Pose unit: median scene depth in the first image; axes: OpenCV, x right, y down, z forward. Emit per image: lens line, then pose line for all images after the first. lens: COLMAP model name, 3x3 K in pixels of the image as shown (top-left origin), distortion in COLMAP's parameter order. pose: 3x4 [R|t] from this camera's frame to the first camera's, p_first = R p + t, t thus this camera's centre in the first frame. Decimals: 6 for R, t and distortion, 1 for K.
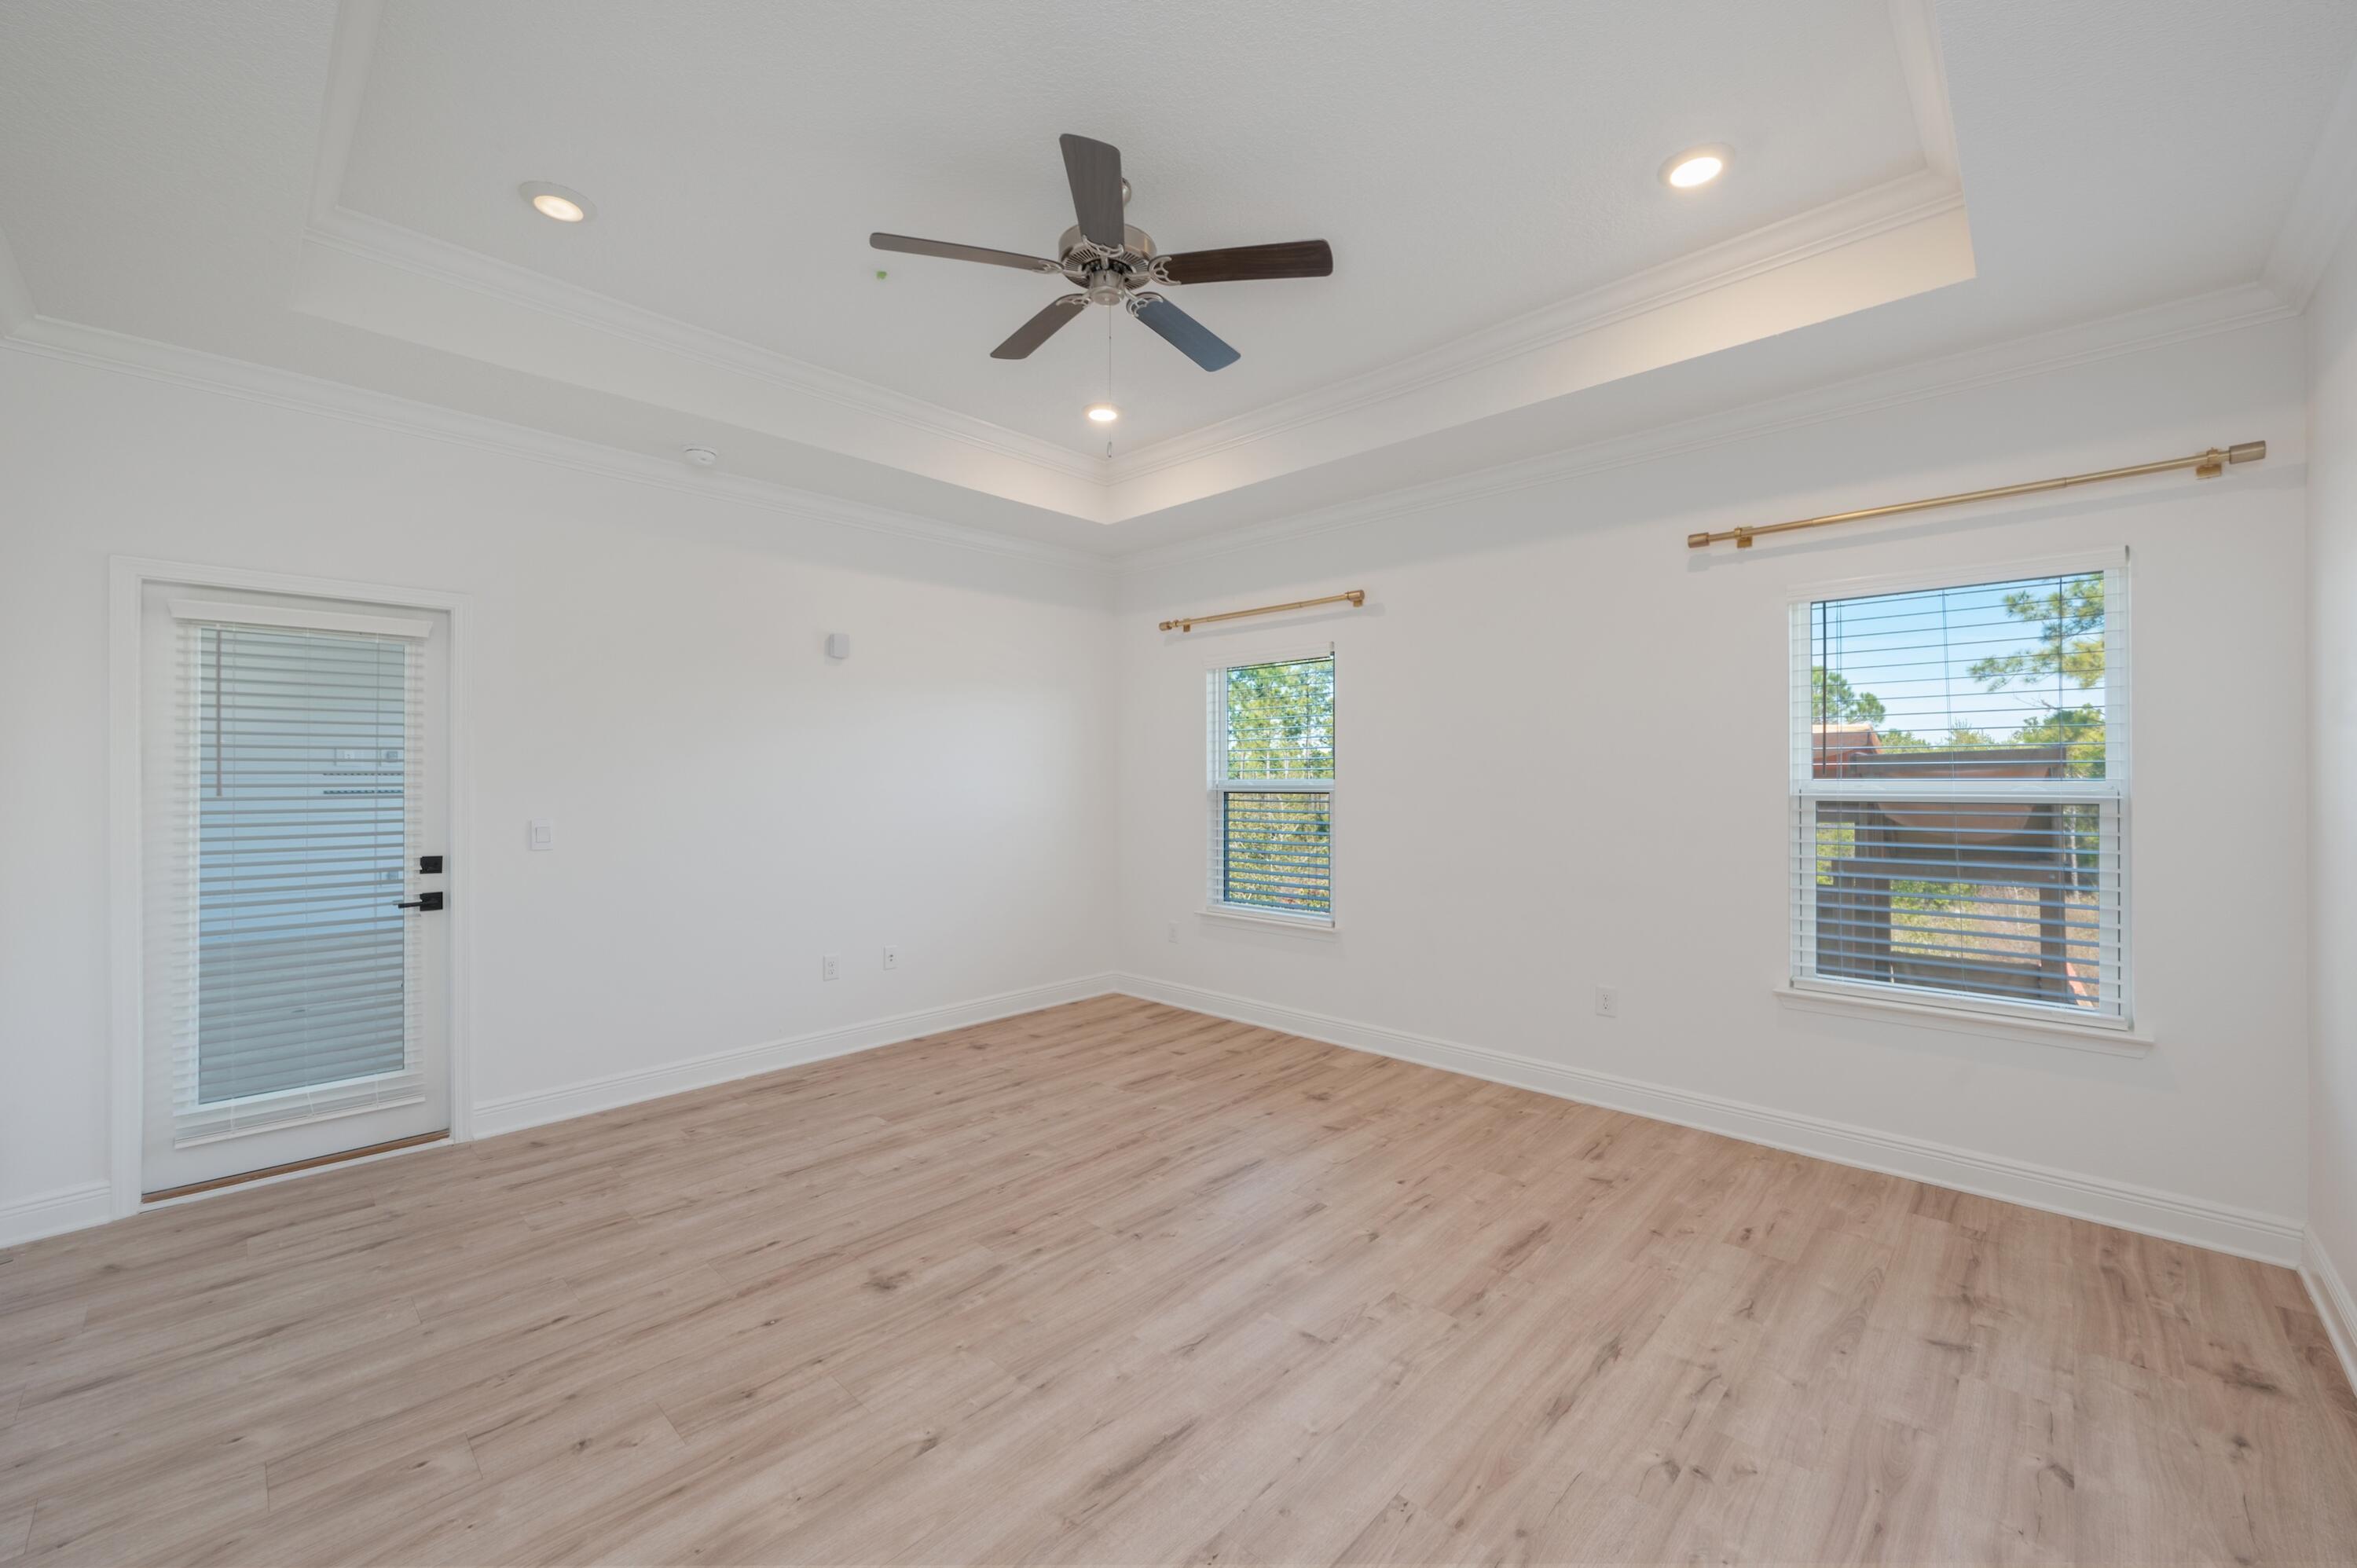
lens RADIAL K [[936.5, 0, 1193.8], [0, 936.5, 772.8], [0, 0, 1]] dist [0.000437, 0.000150]
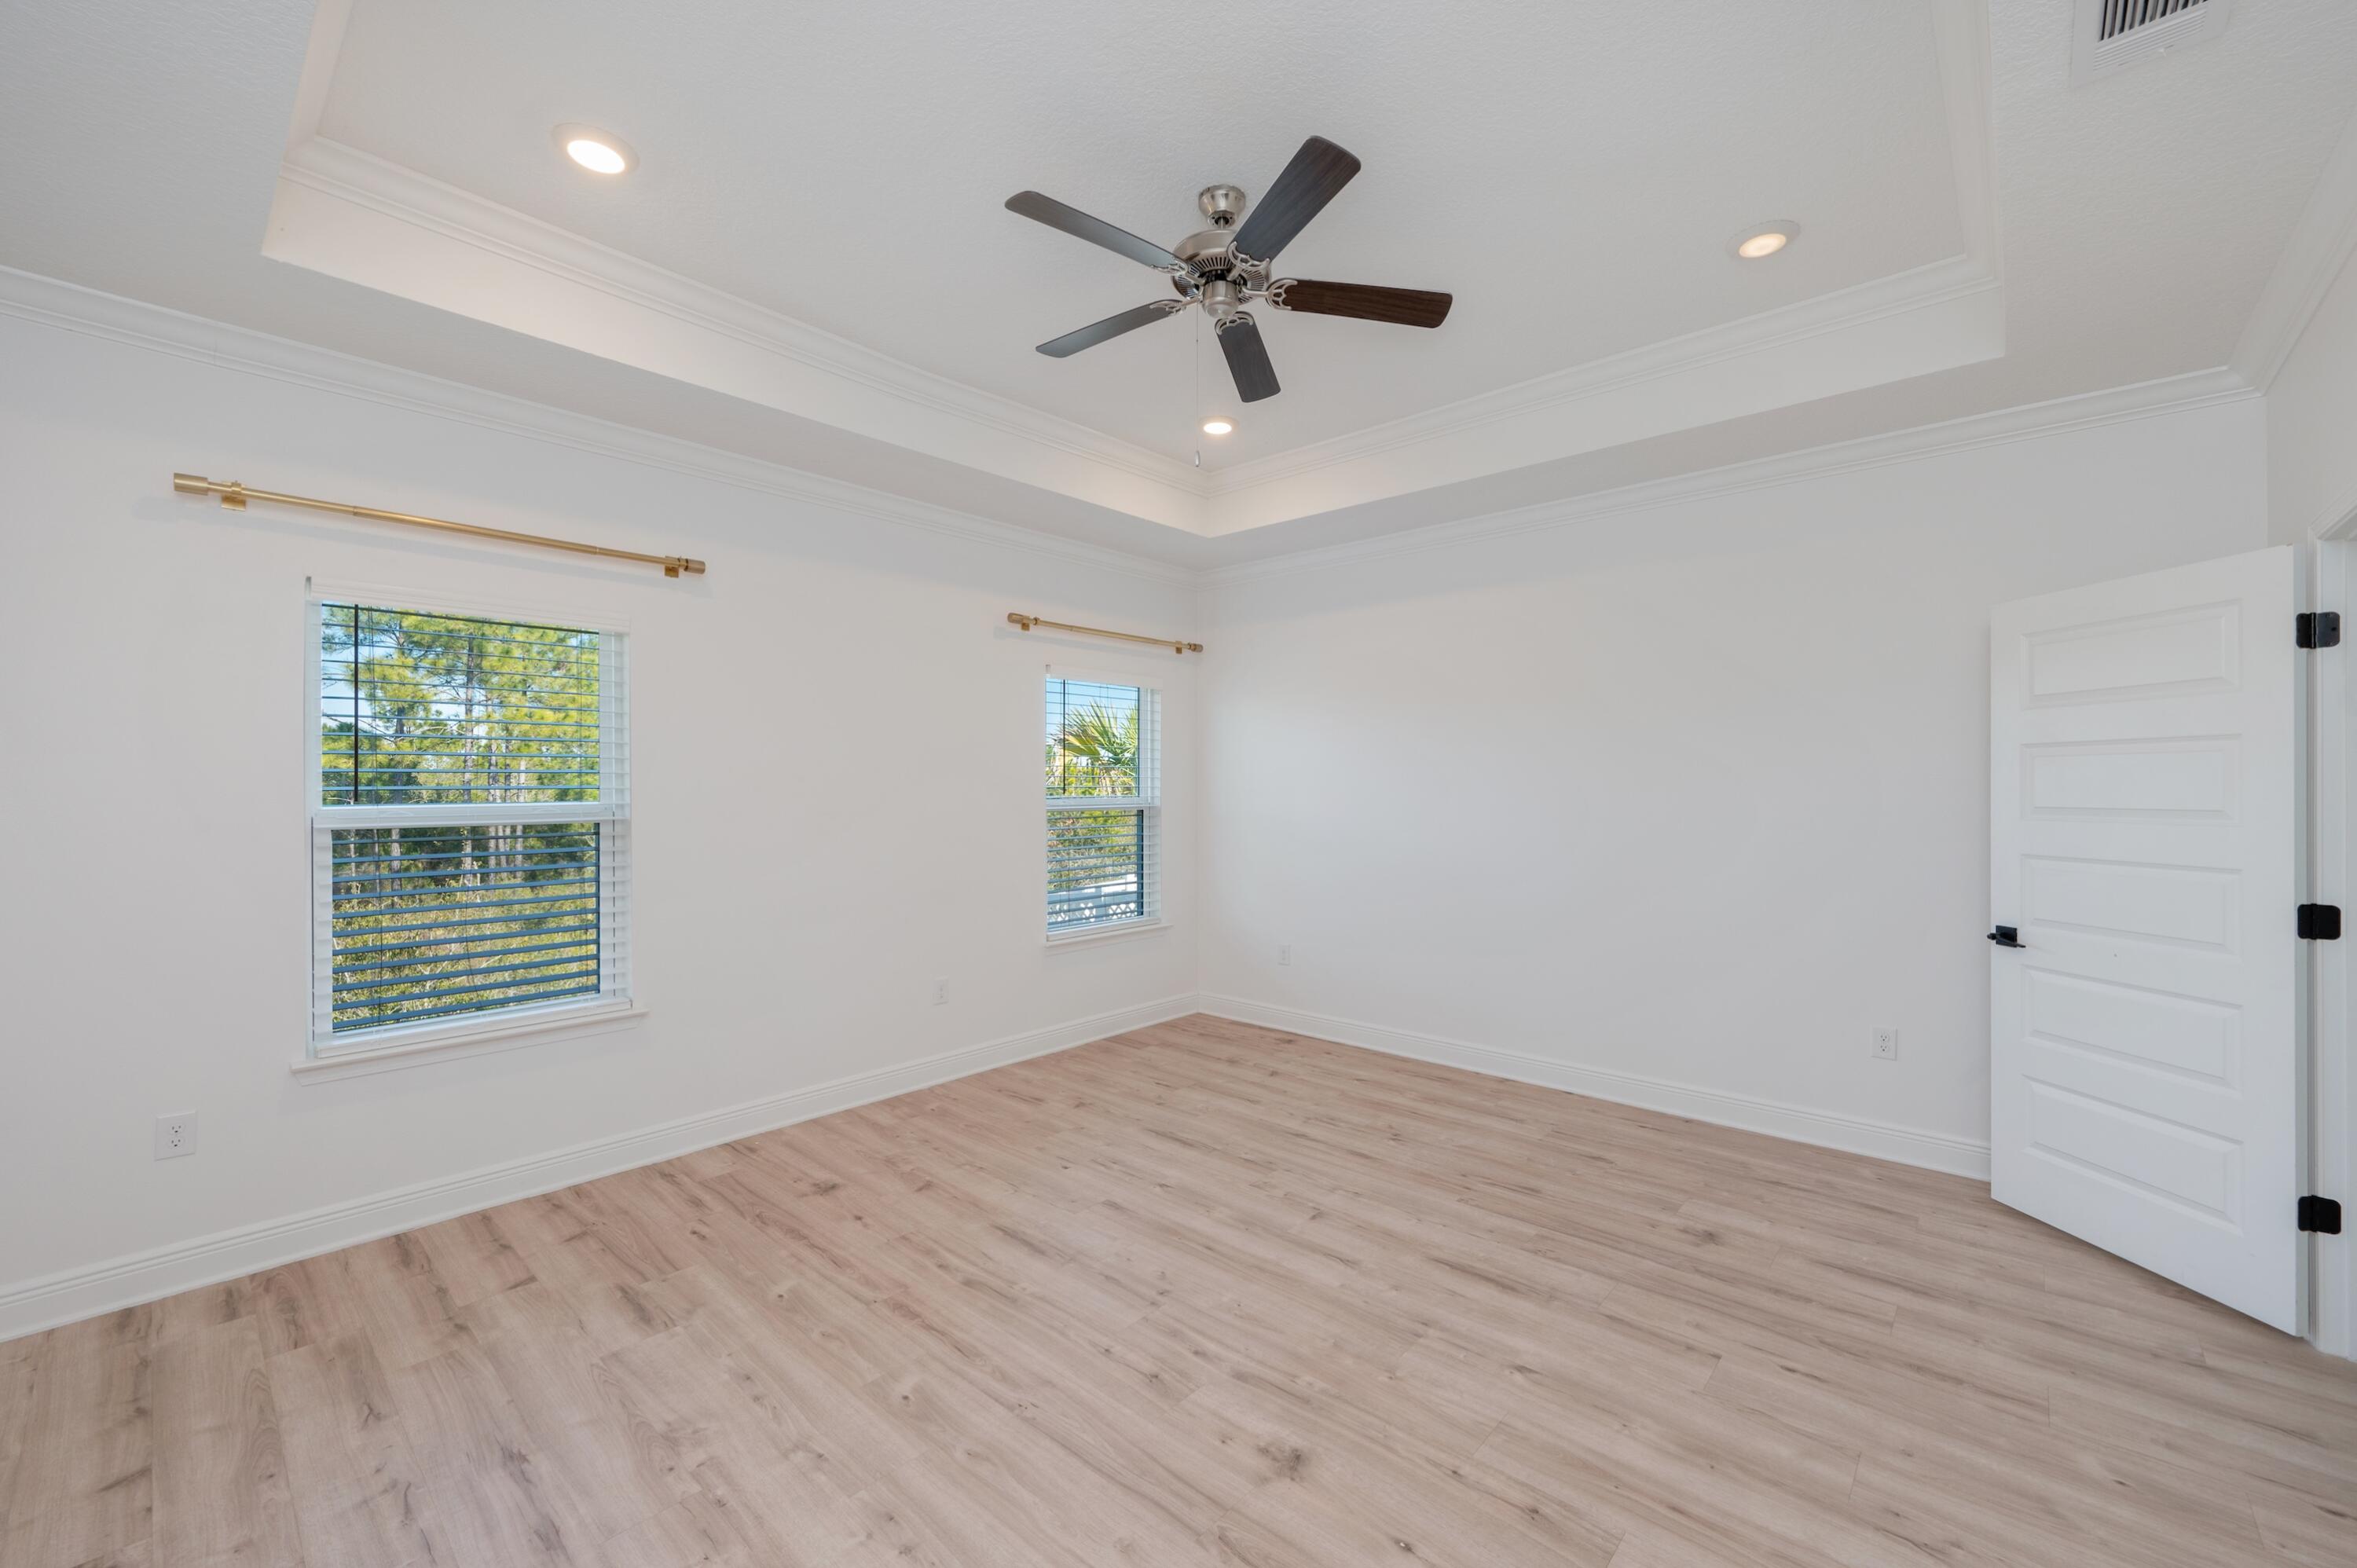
lens RADIAL K [[936.5, 0, 1189.7], [0, 936.5, 794.0], [0, 0, 1]] dist [0.000437, 0.000150]
pose [[-0.028058, -0.007007, 0.999582, -0.899113], [-0.002265, 0.999973, 0.006946, -0.010040], [-0.999604, -0.002069, -0.028074, 0.904830]]
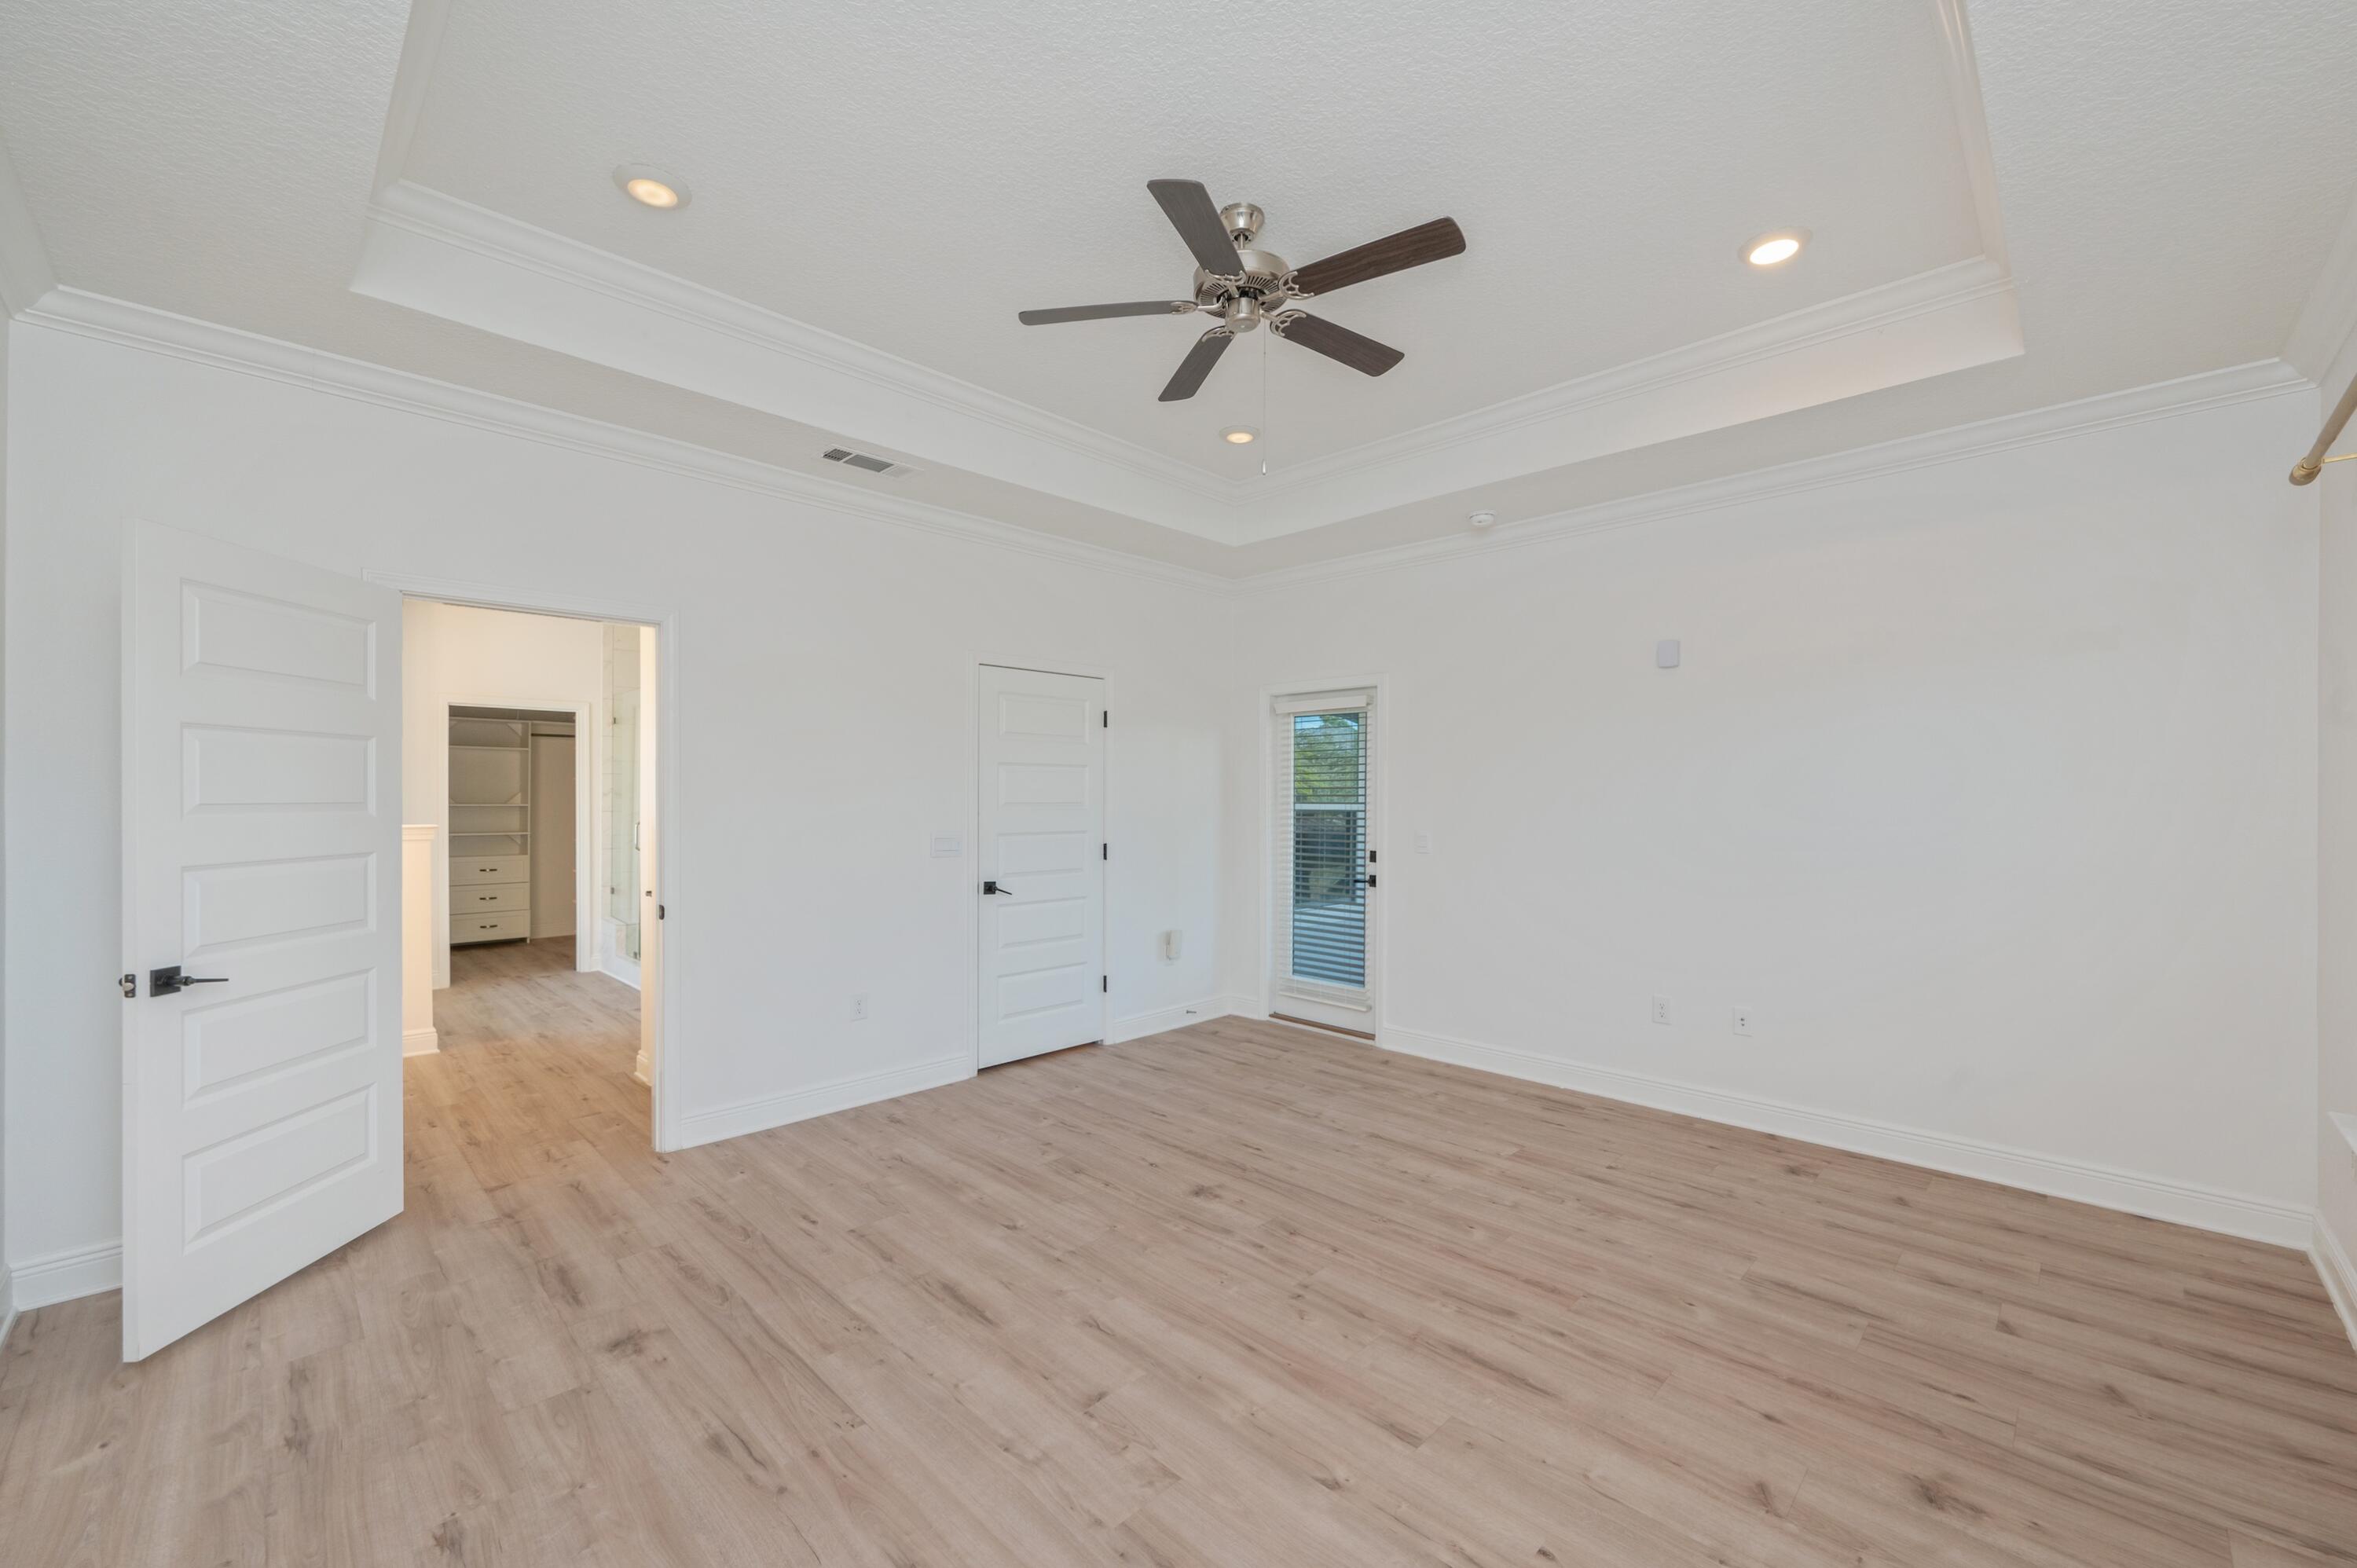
lens RADIAL K [[936.5, 0, 1172.1], [0, 936.5, 792.6], [0, 0, 1]] dist [0.000437, 0.000150]
pose [[-0.035121, -0.002580, -0.999380, 0.785793], [0.000855, 0.999996, -0.002612, -0.000132], [0.999383, -0.000947, -0.035119, 0.821899]]
